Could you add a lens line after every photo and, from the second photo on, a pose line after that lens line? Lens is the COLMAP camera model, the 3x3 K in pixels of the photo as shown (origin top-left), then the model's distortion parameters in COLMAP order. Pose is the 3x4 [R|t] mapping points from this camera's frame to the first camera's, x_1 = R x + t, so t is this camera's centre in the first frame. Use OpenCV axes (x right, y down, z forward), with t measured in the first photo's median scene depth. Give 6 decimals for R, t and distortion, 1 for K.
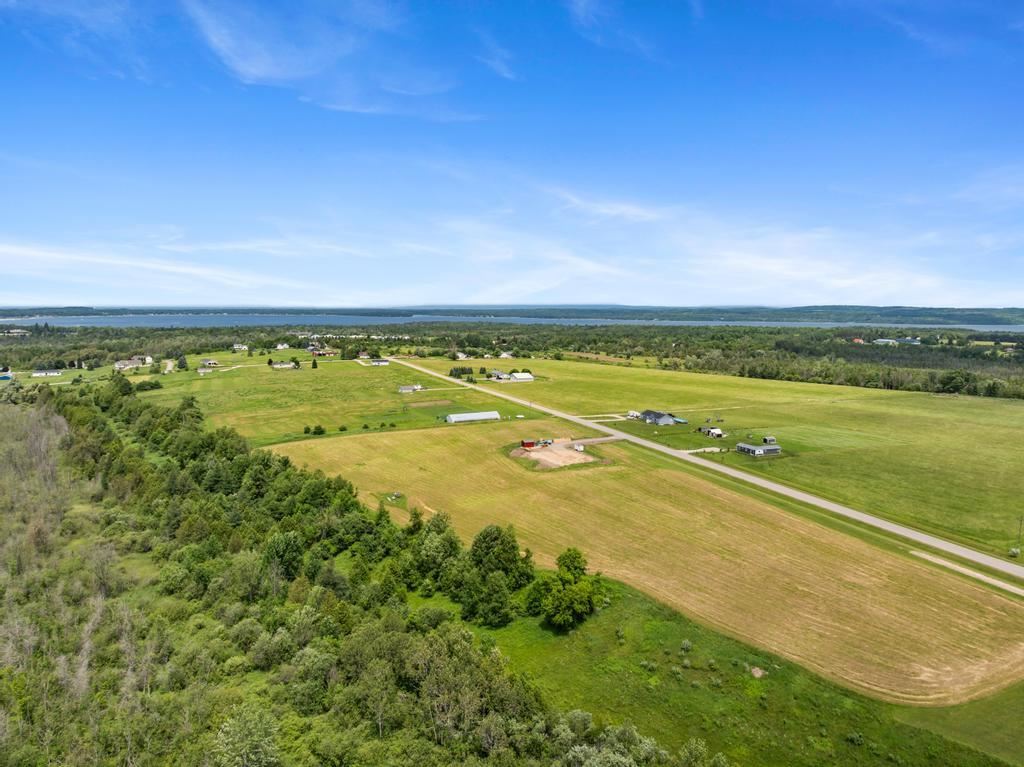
lens RADIAL K [[711.6, 0, 512.0], [0, 711.6, 383.5], [0, 0, 1]] dist [-0.032371, 0.003952]
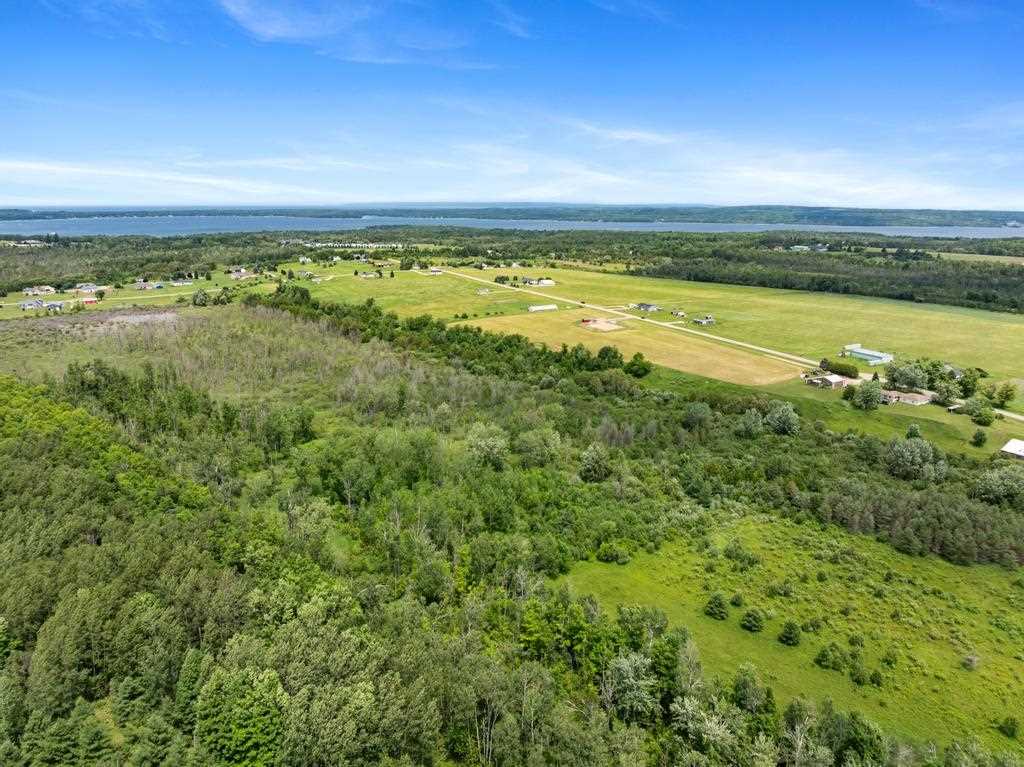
lens RADIAL K [[711.6, 0, 512.0], [0, 711.6, 383.5], [0, 0, 1]] dist [-0.032371, 0.003952]
pose [[0.996197, -0.021098, 0.084535, -0.178530], [0.009016, 0.989994, 0.140823, -0.009903], [-0.086660, -0.139525, 0.986419, -0.465673]]
